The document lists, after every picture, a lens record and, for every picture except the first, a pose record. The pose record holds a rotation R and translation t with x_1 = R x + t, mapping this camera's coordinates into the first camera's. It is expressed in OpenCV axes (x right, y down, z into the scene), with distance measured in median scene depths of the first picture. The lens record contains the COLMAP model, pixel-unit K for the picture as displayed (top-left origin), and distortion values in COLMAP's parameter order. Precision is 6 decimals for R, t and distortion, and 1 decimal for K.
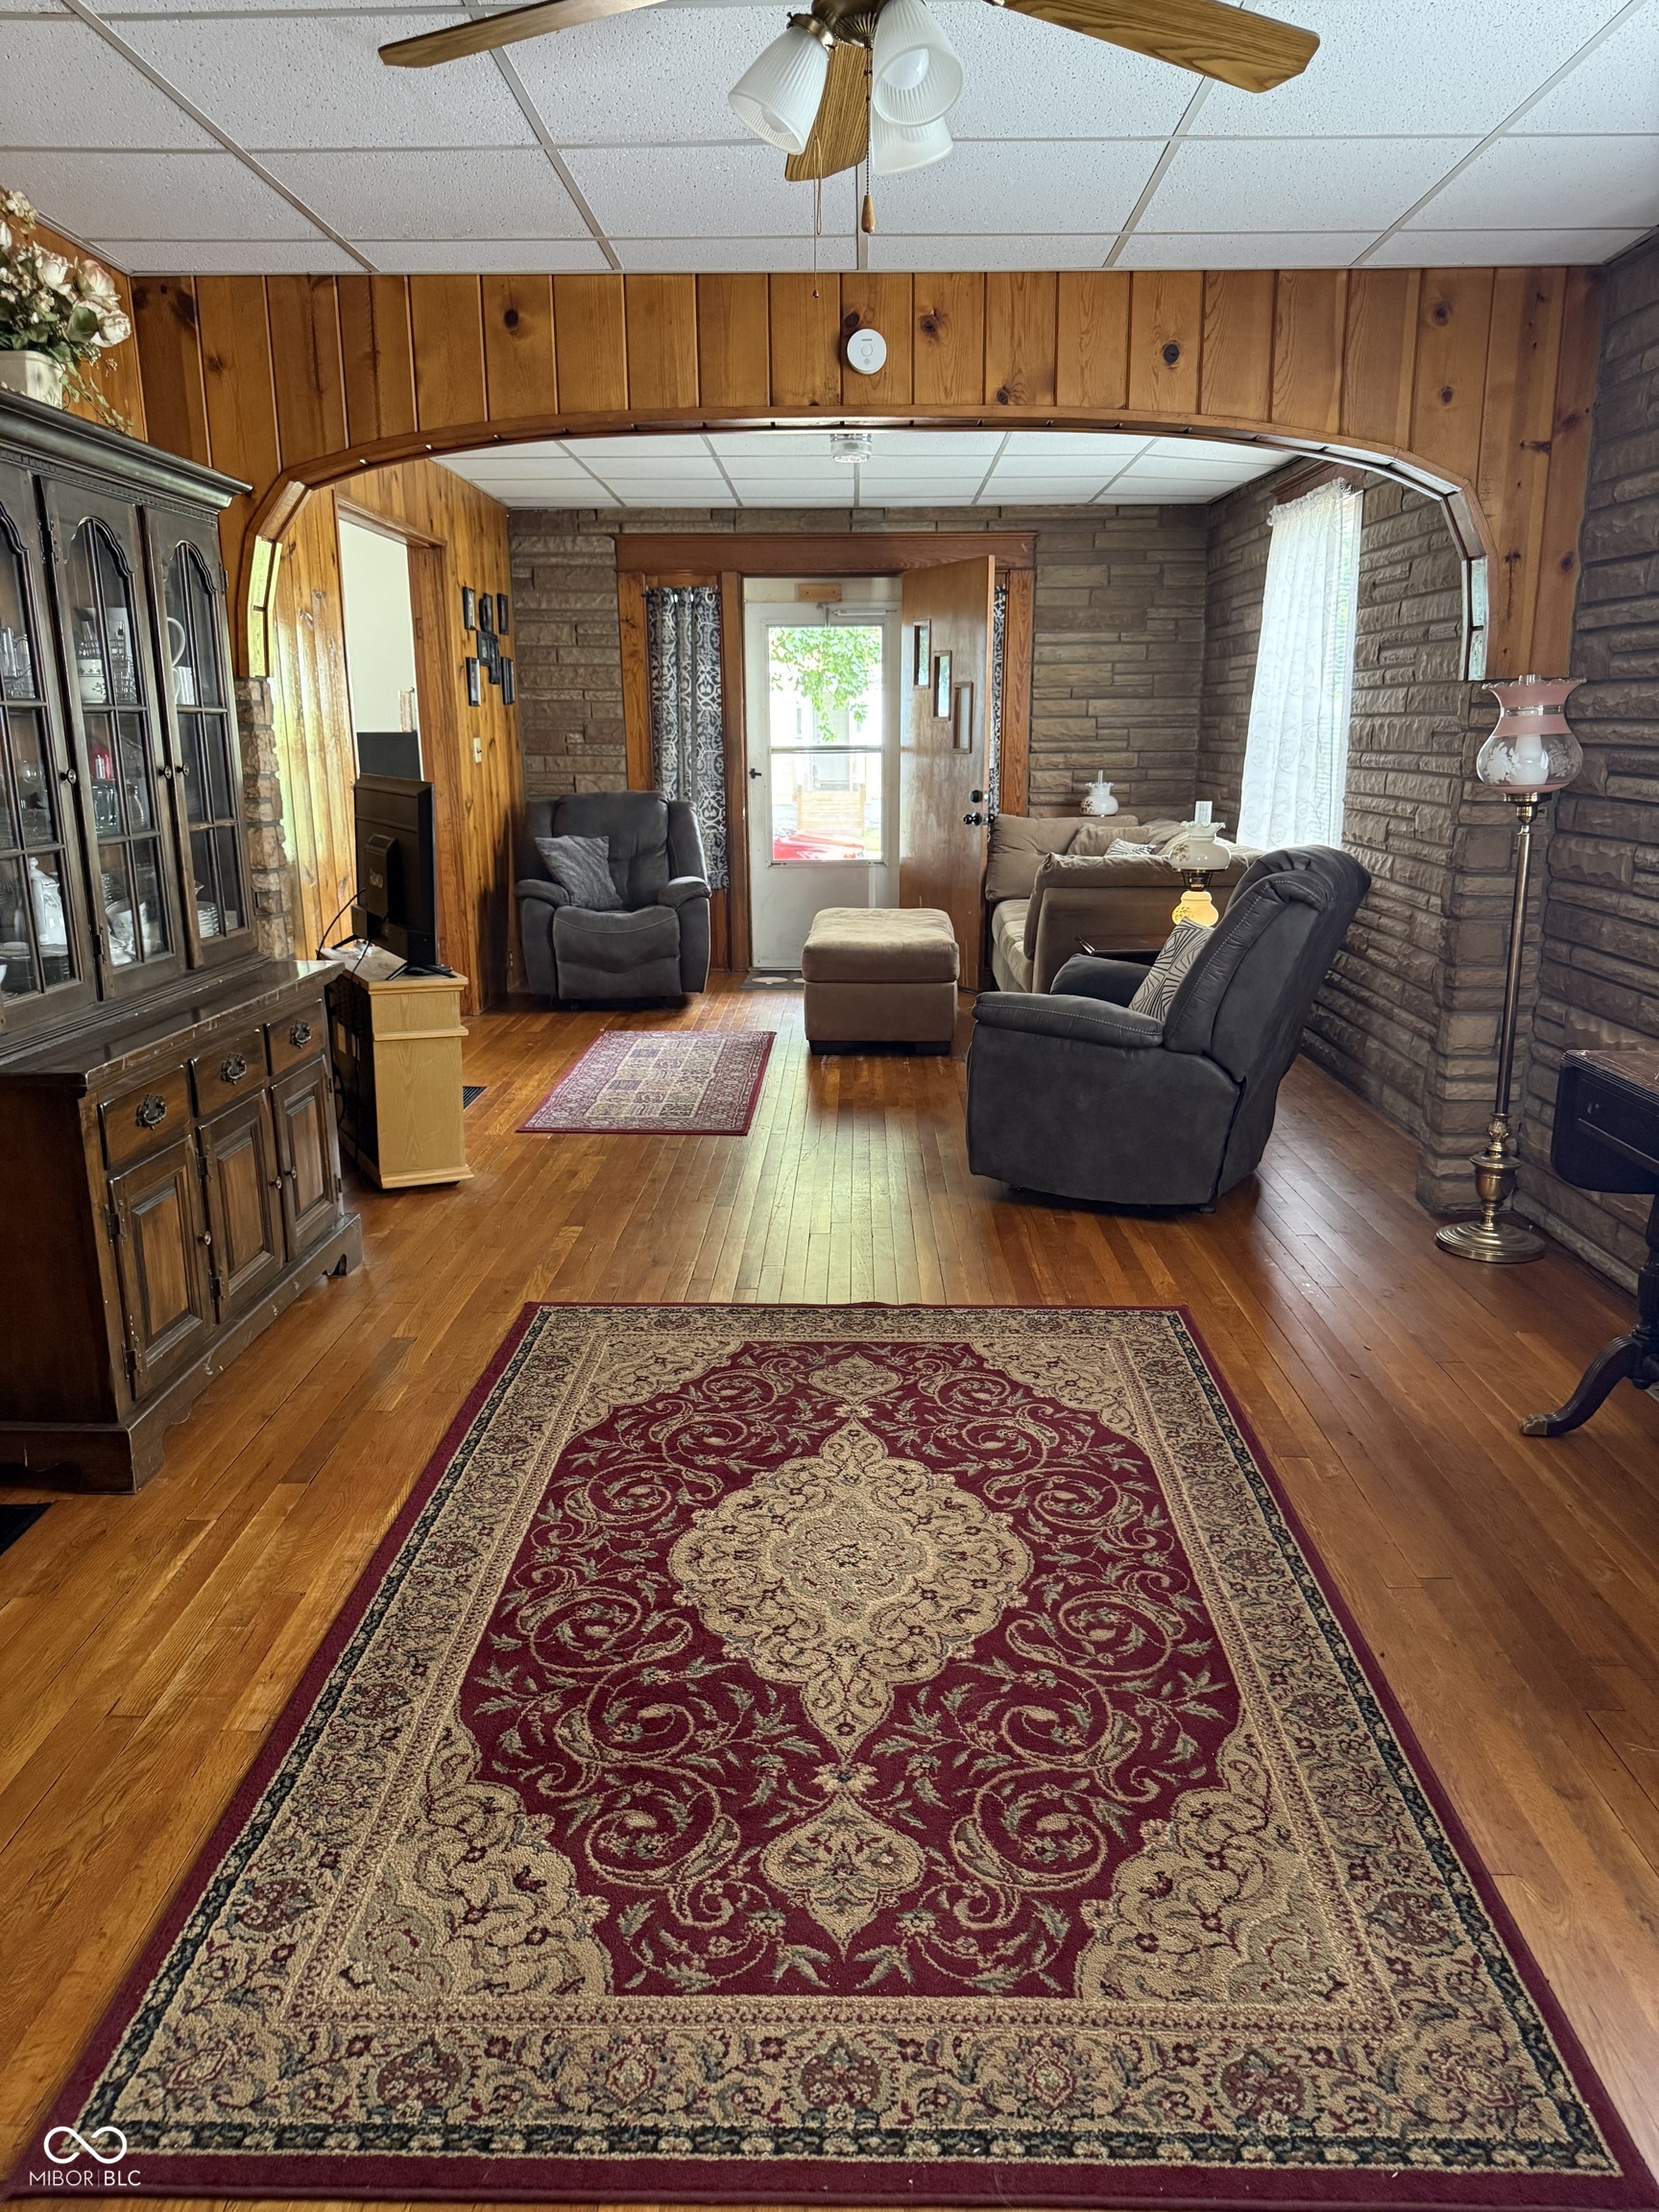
lens RADIAL K [[1542.4, 0, 831.0], [0, 1542.4, 1115.4], [0, 0, 1]] dist [0.149674, -0.305284]
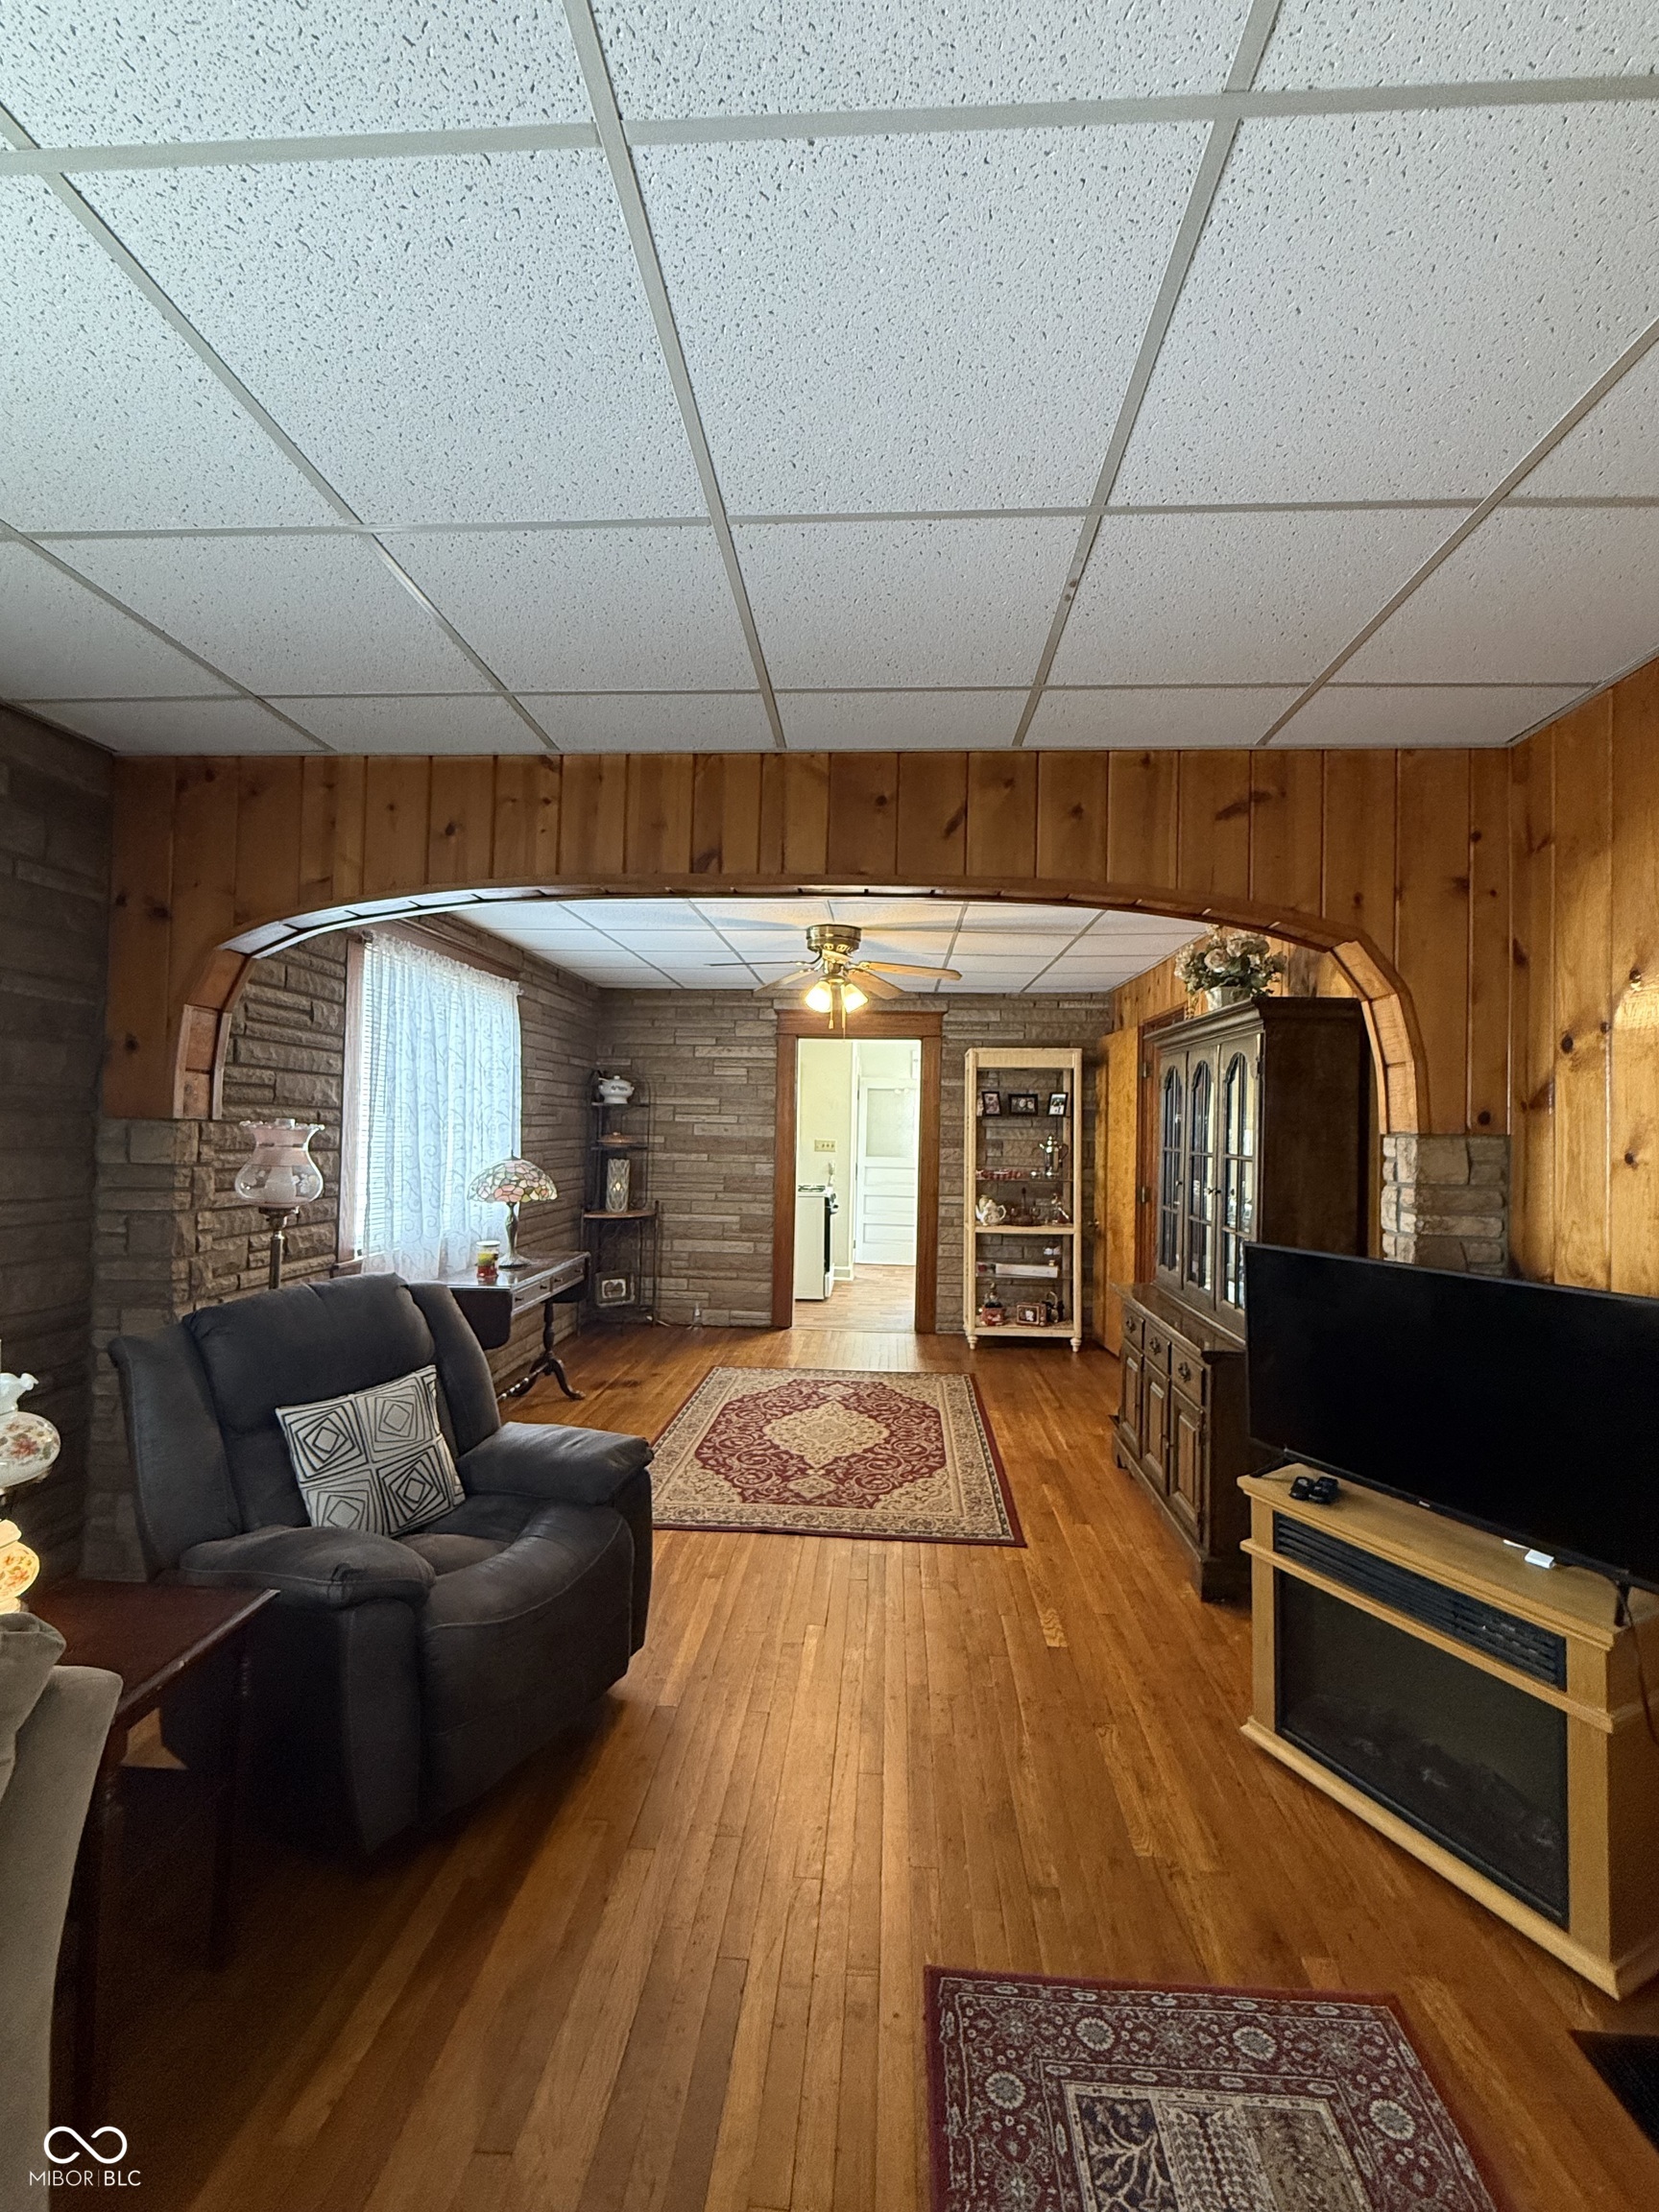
lens RADIAL K [[953.0, 0, 830.6], [0, 953.0, 1104.5], [0, 0, 1]] dist [-0.000644, -0.000431]
pose [[-0.998725, -0.015208, 0.048140, -0.063413], [-0.004167, 0.975125, 0.221614, -0.617025], [-0.050312, 0.221131, -0.973945, 2.299957]]
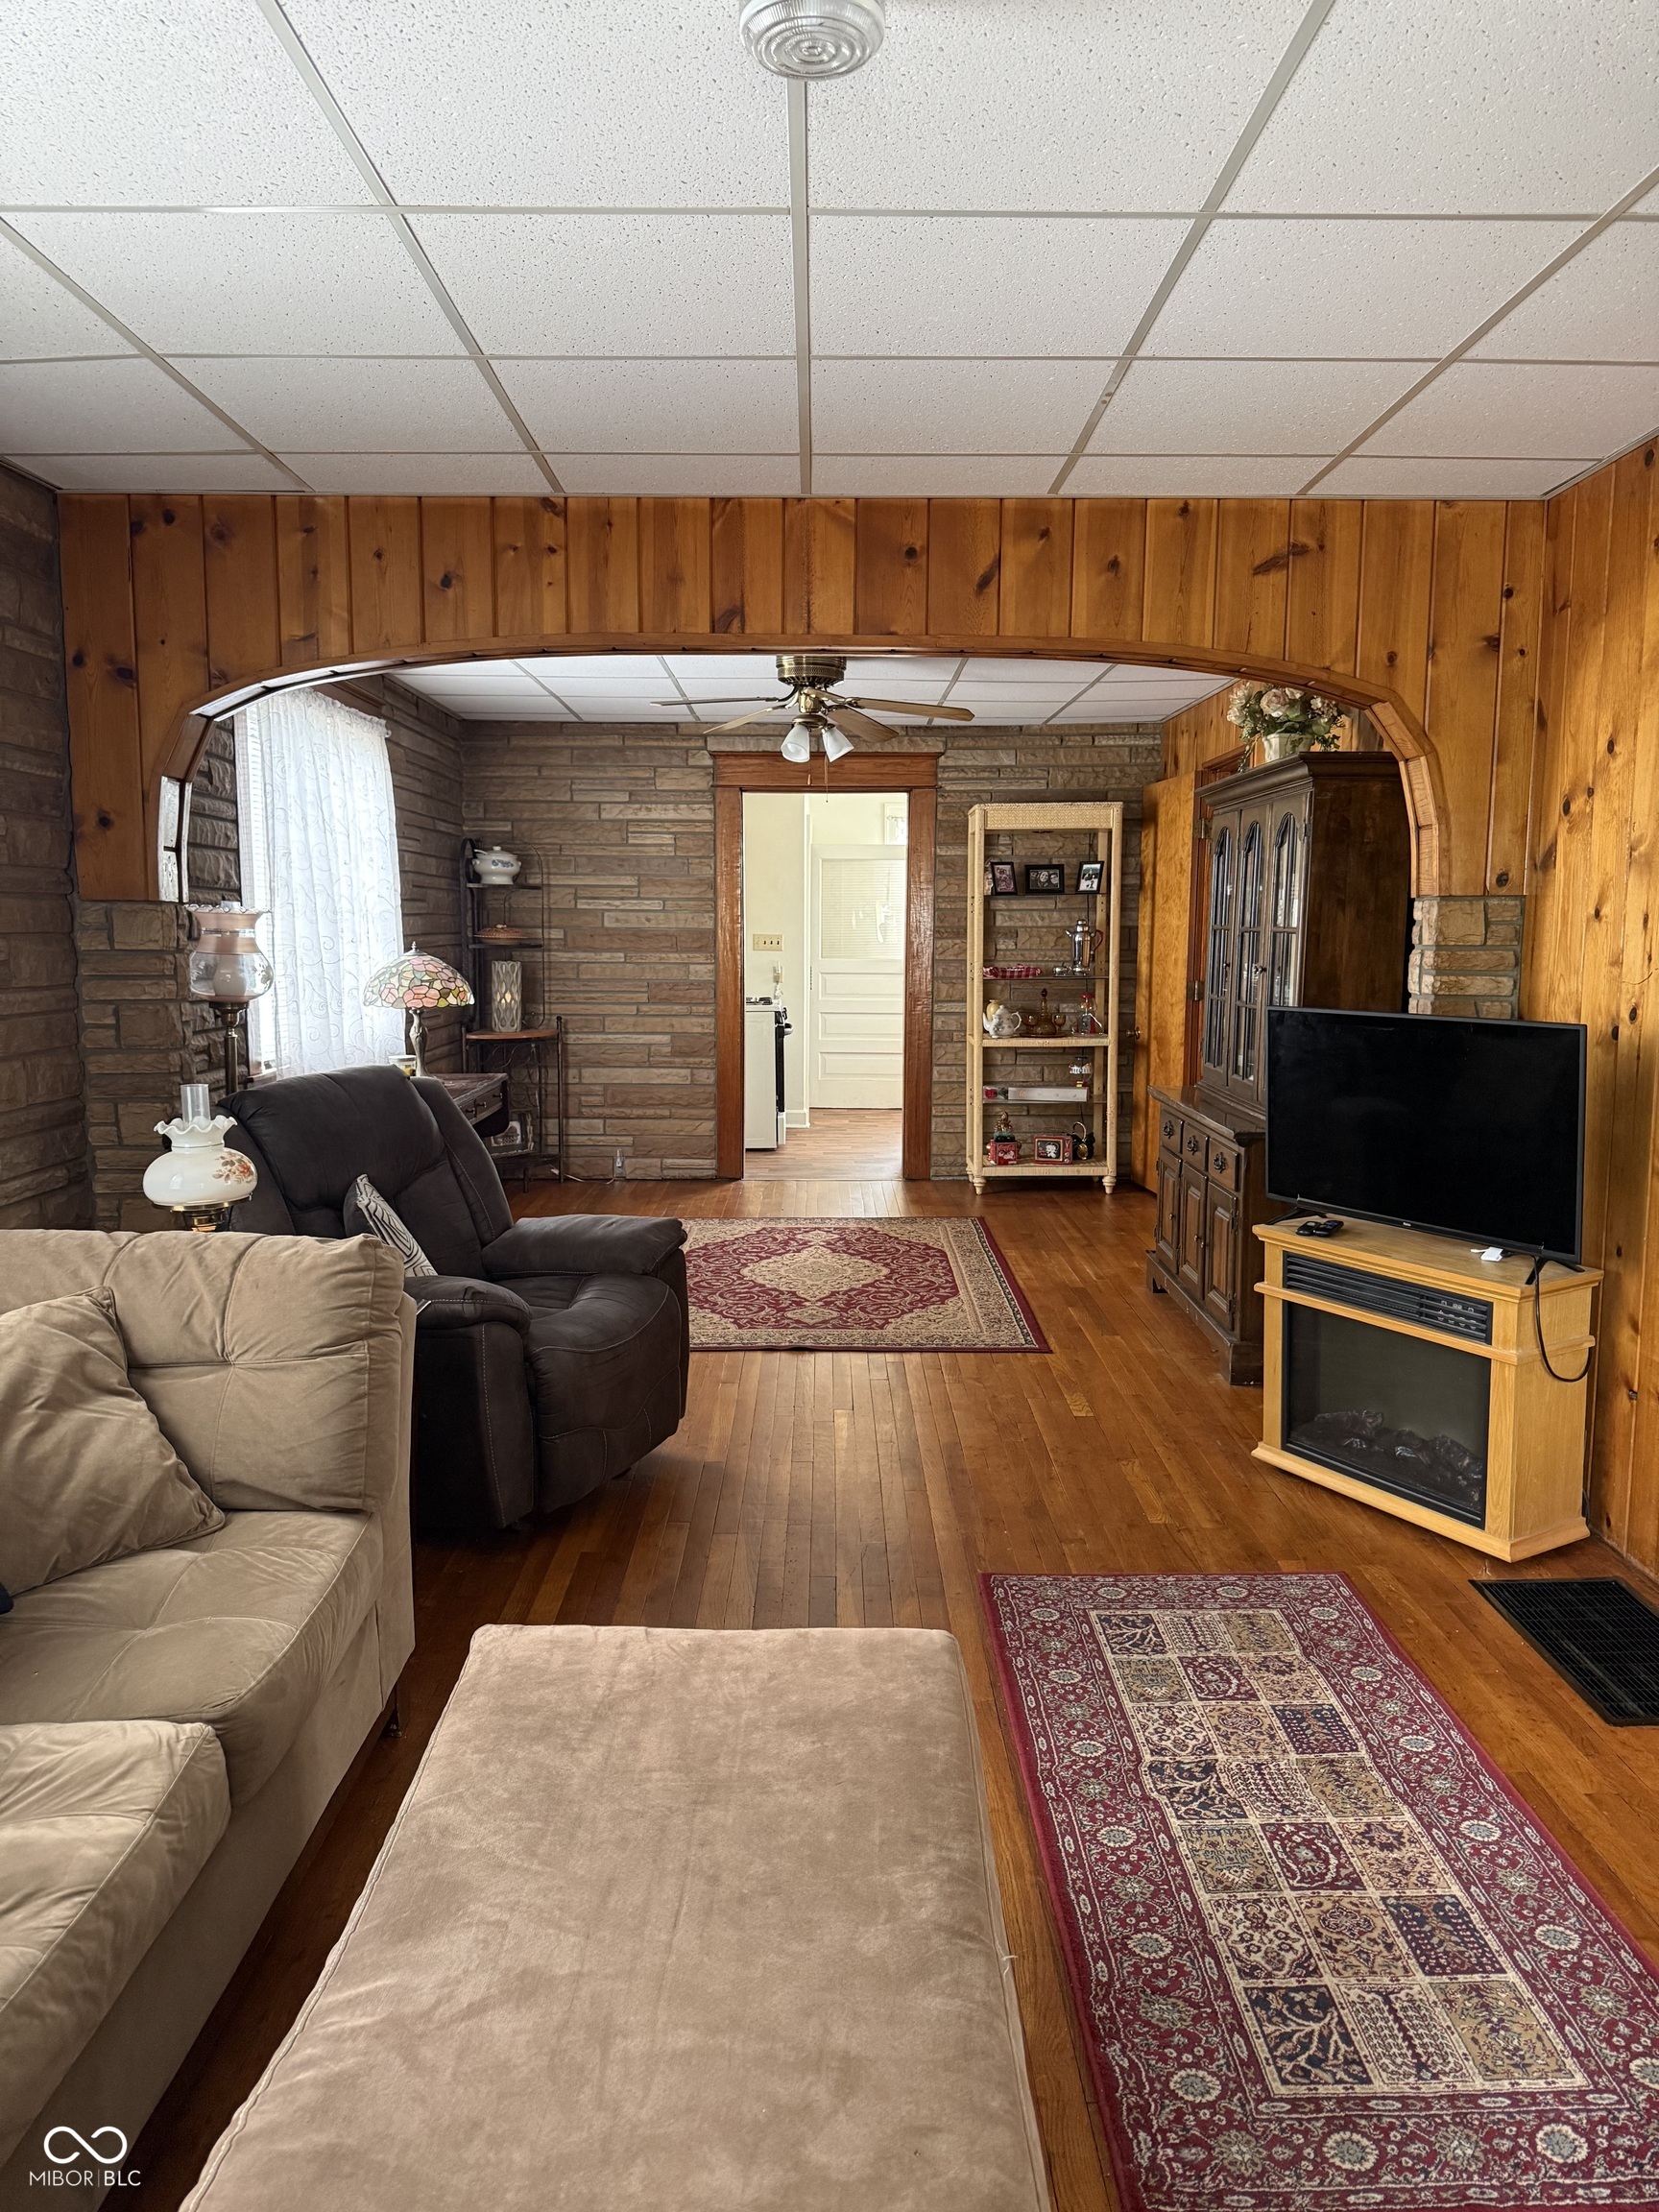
lens RADIAL K [[1542.4, 0, 831.0], [0, 1542.4, 1115.4], [0, 0, 1]] dist [0.149674, -0.305284]
pose [[-0.999768, 0.002616, -0.021371, 0.034716], [-0.005294, 0.932248, 0.361782, -0.728393], [0.020869, 0.361811, -0.932018, 2.822833]]
